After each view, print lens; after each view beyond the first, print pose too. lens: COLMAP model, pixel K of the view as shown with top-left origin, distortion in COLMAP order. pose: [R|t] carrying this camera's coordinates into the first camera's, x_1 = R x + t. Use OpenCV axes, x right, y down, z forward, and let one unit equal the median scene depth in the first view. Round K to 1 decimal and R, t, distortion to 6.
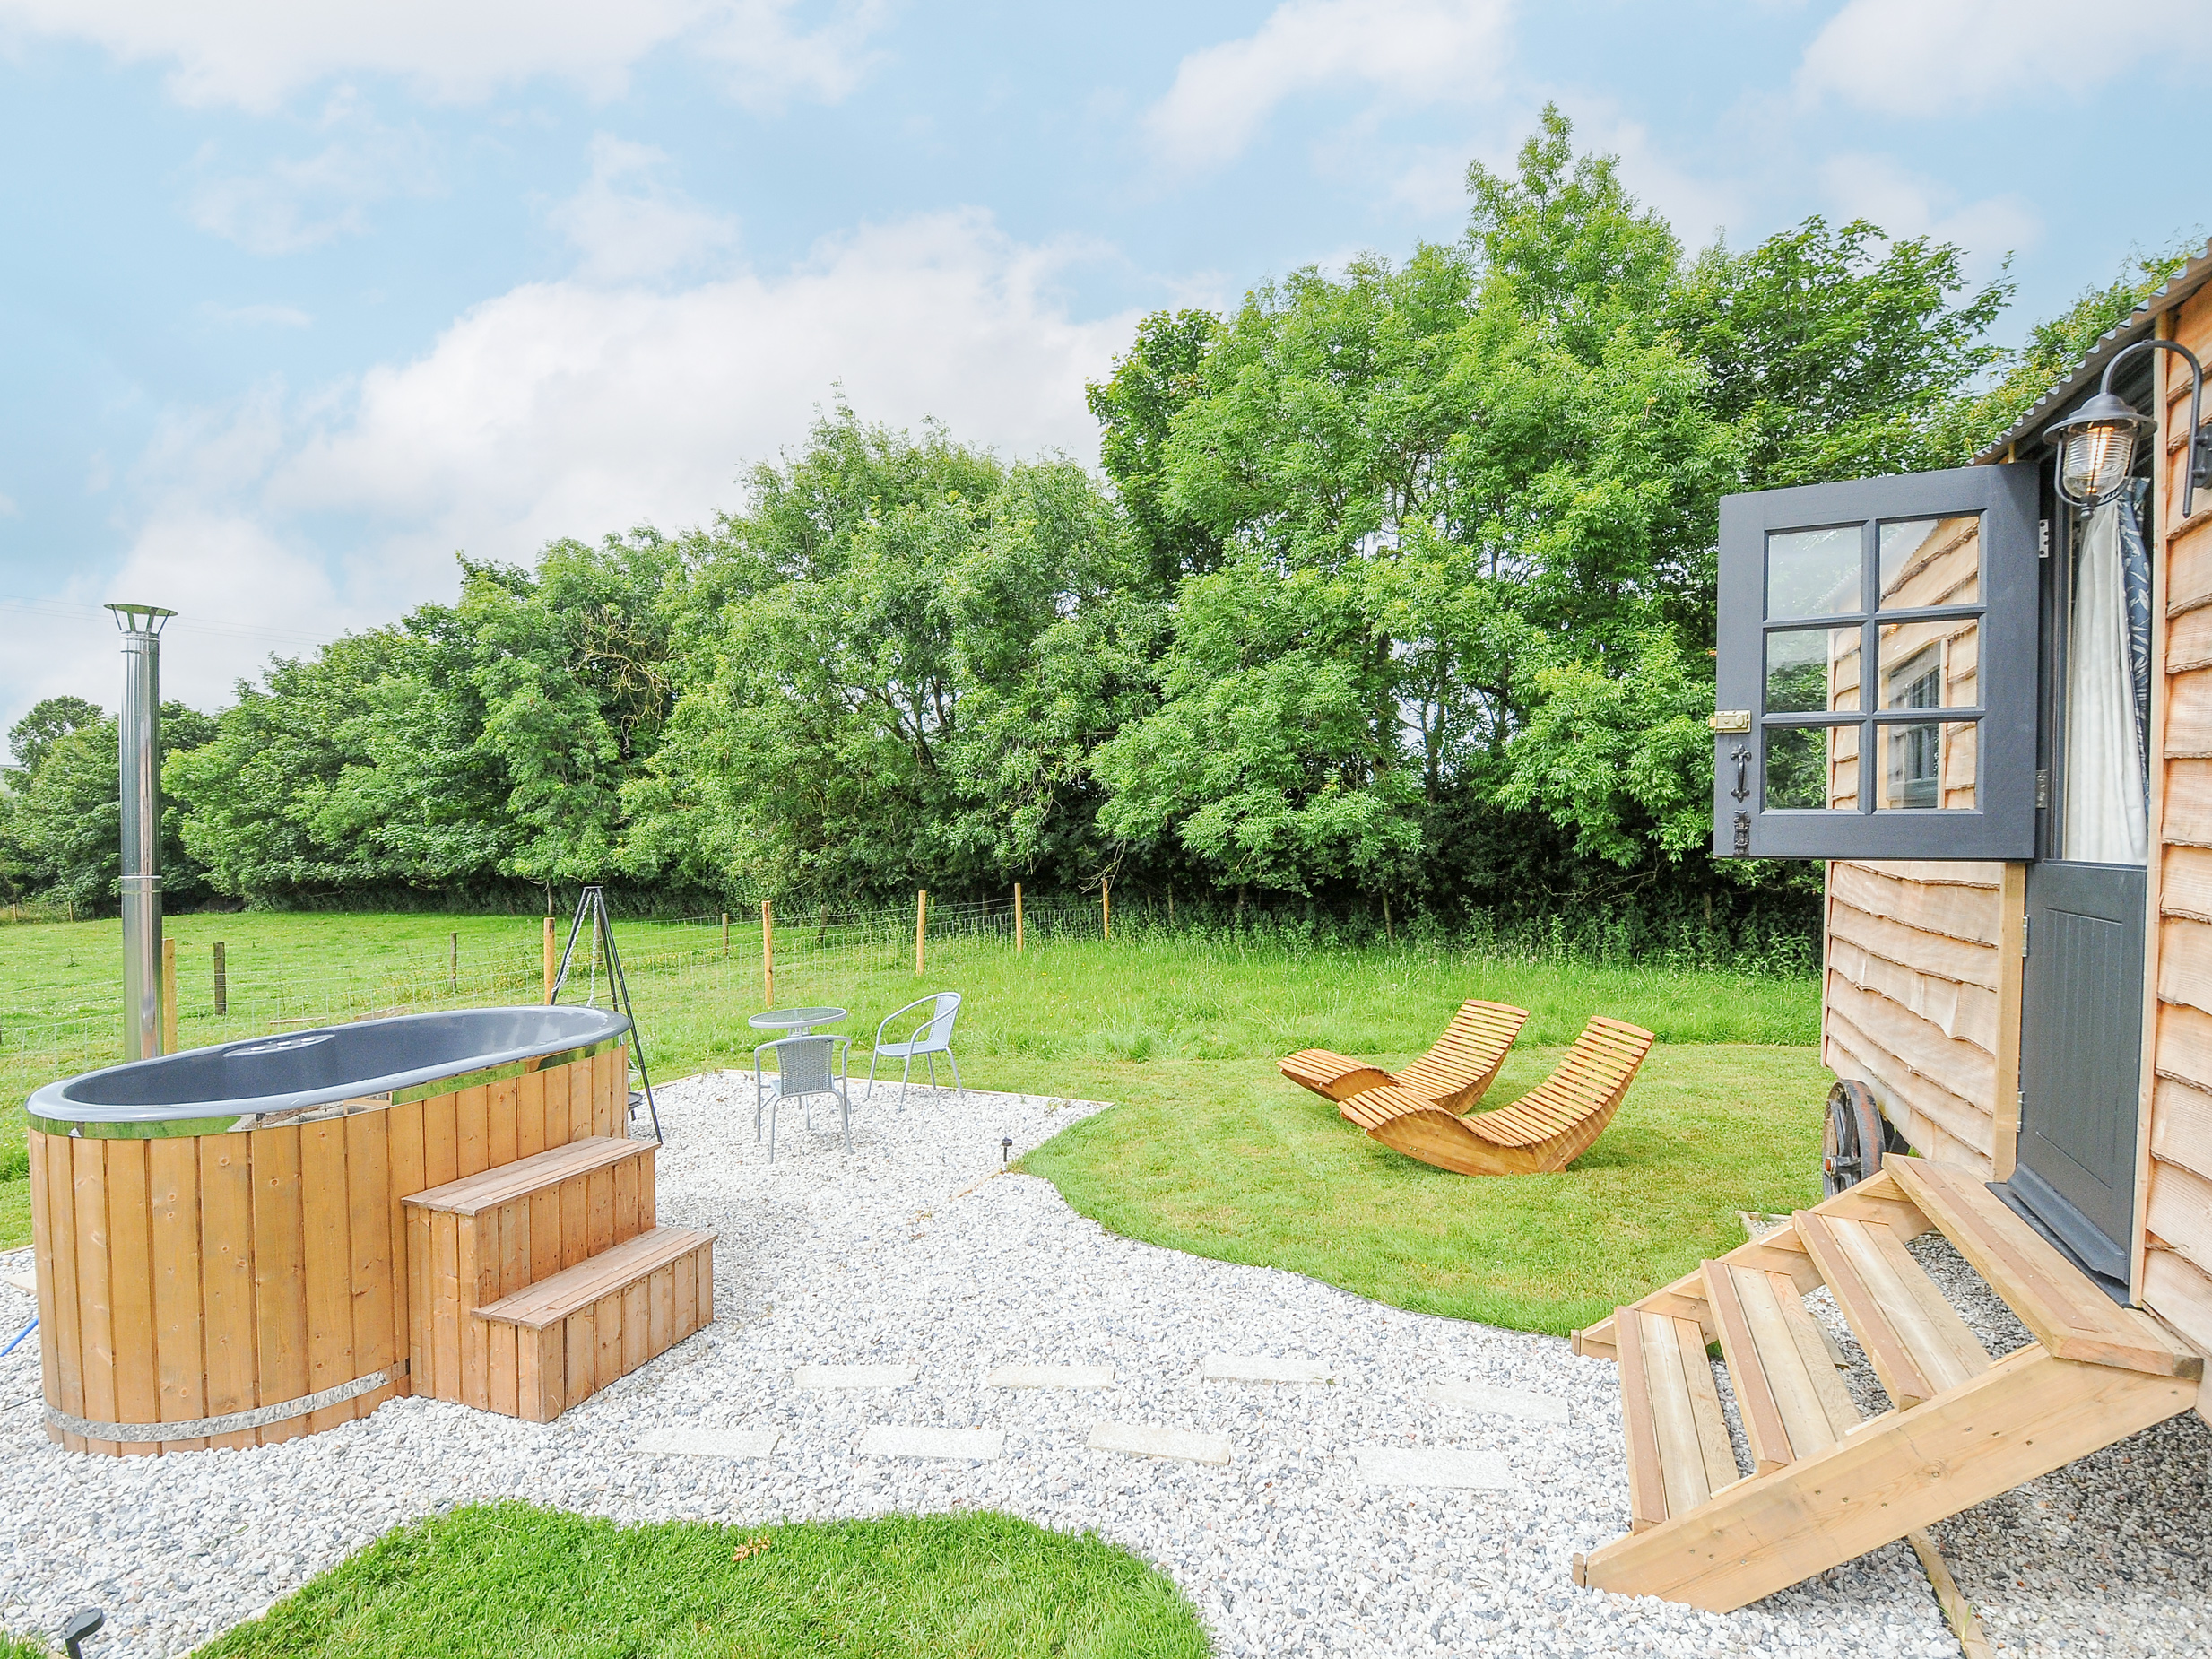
lens RADIAL K [[1096.5, 0, 1116.5], [0, 1096.5, 848.1], [0, 0, 1]] dist [0.005165, -0.011015]
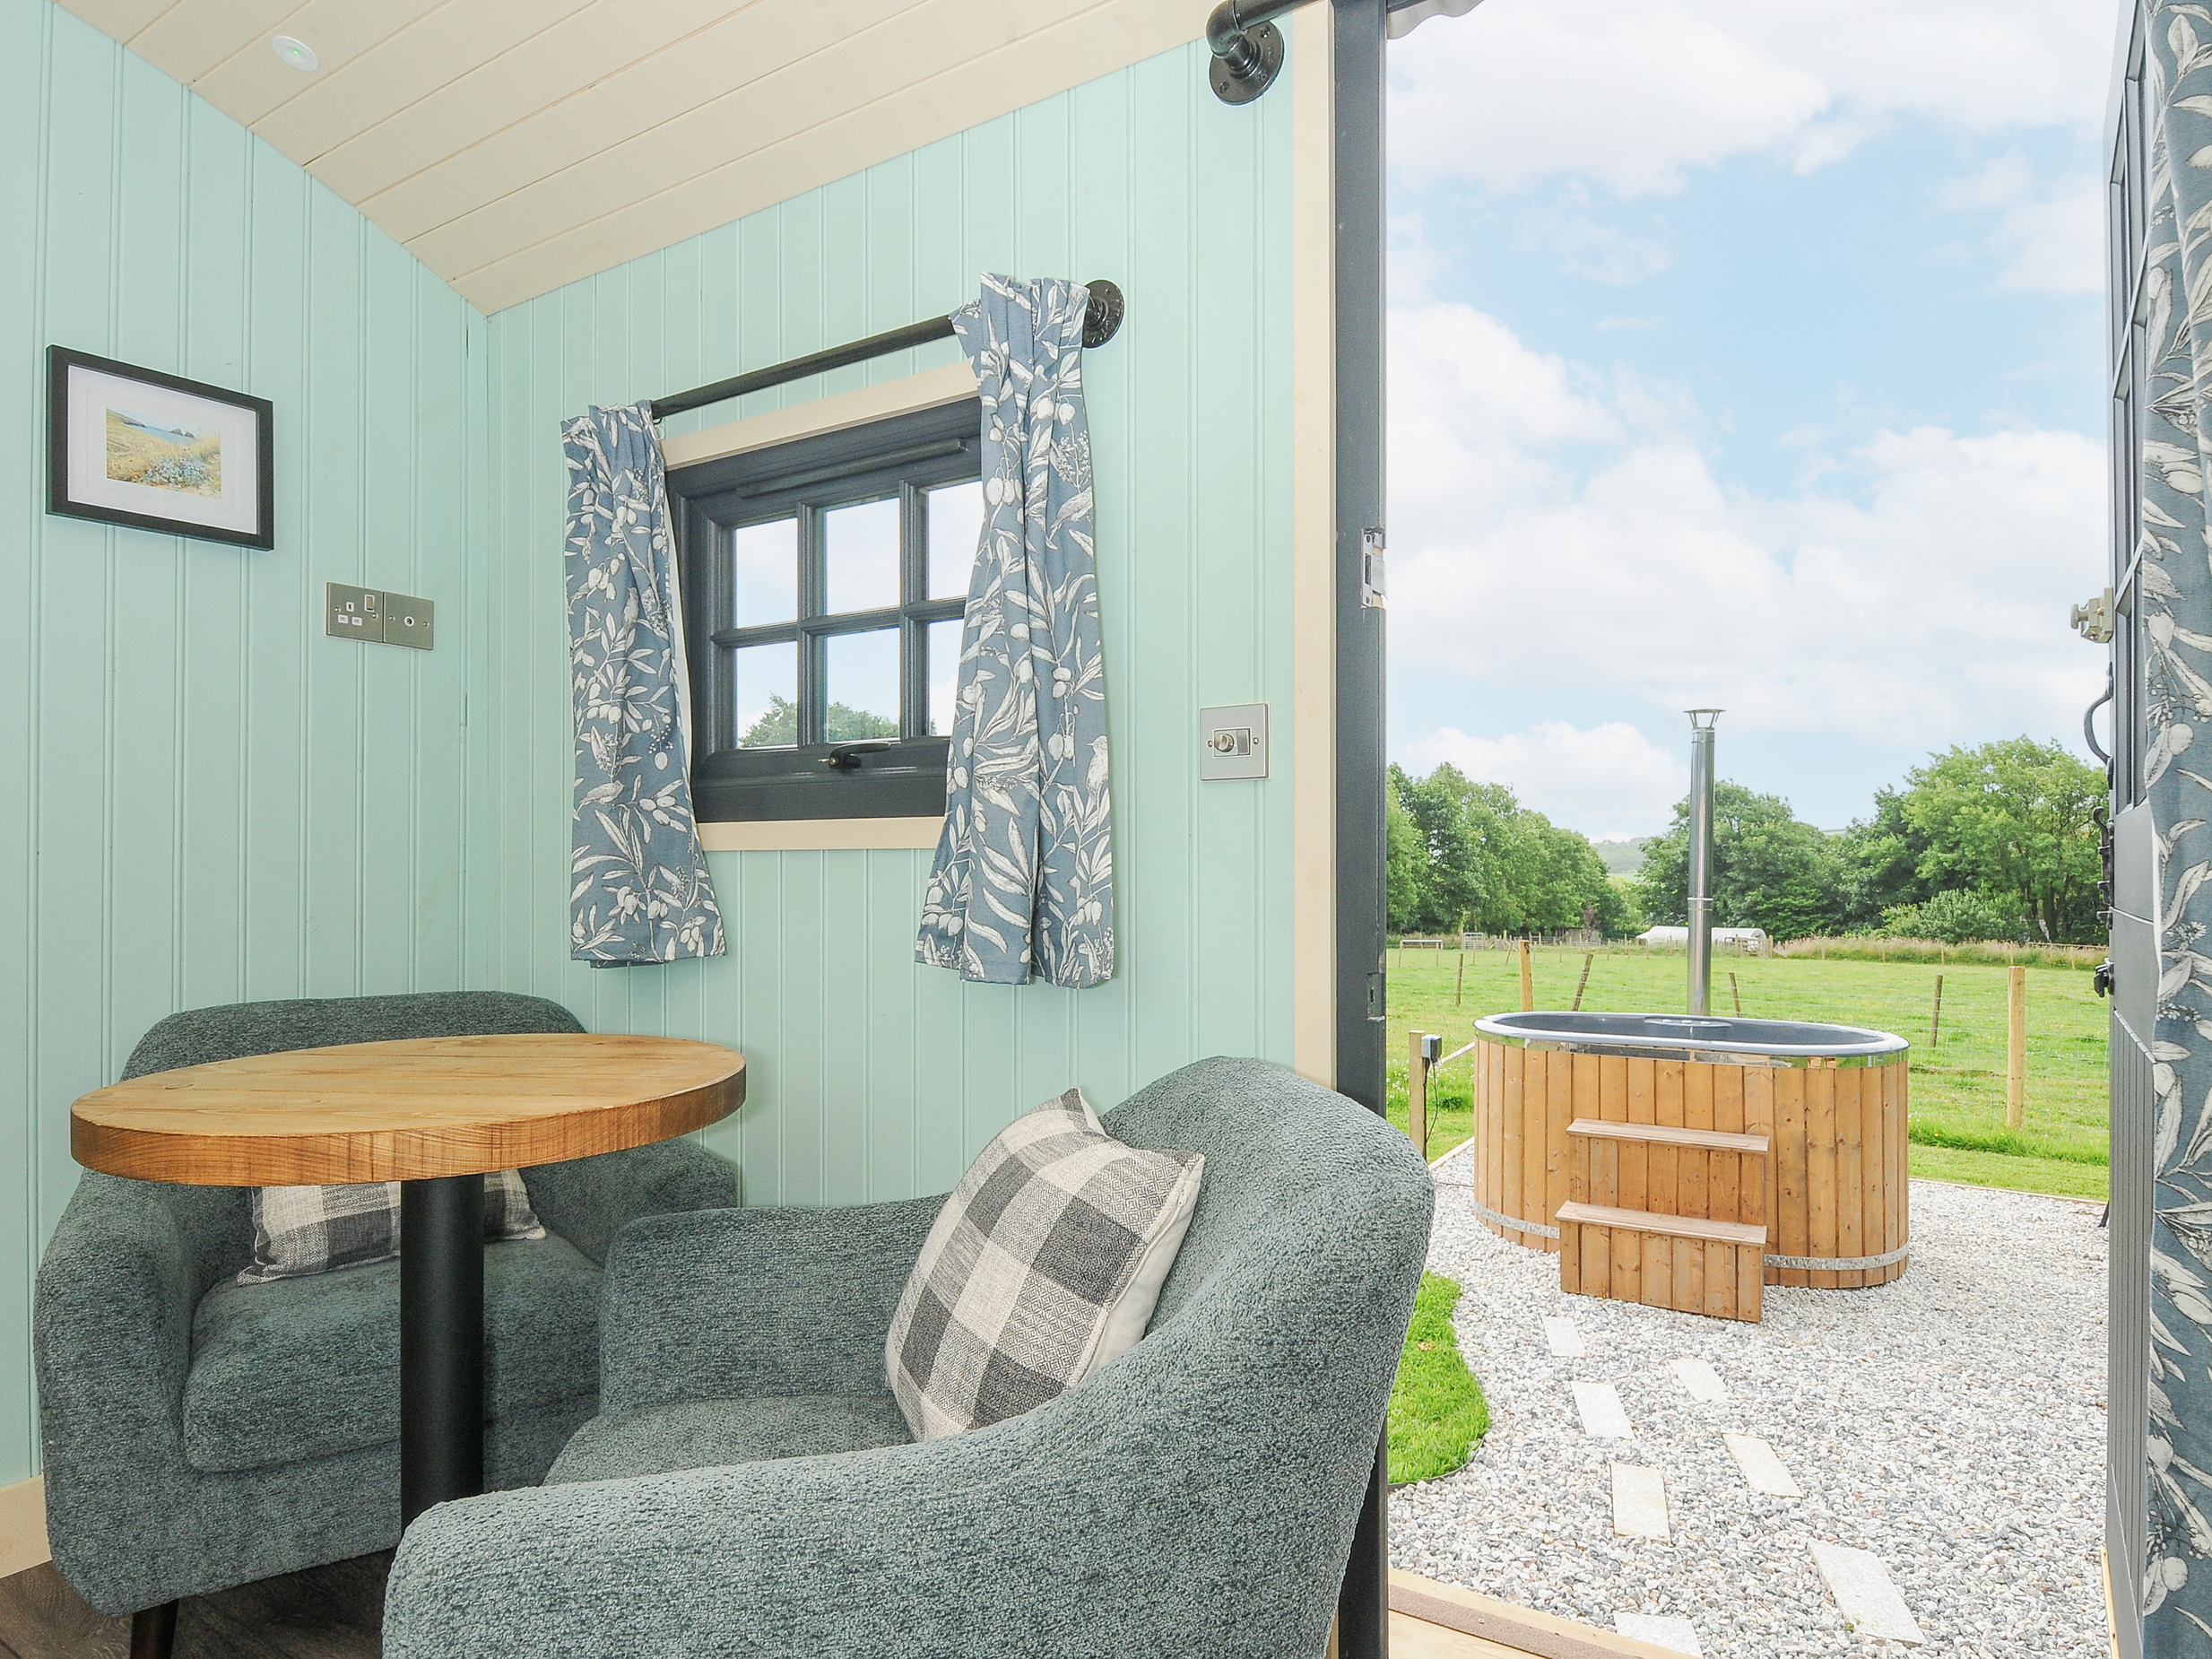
lens RADIAL K [[1271.5, 0, 1084.5], [0, 1271.5, 846.7], [0, 0, 1]] dist [0.003082, -0.019047]
pose [[-0.193265, -0.016141, -0.981014, 1.104158], [-0.016748, 0.999773, -0.013150, -0.007850], [0.981004, 0.013889, -0.193491, 0.658723]]
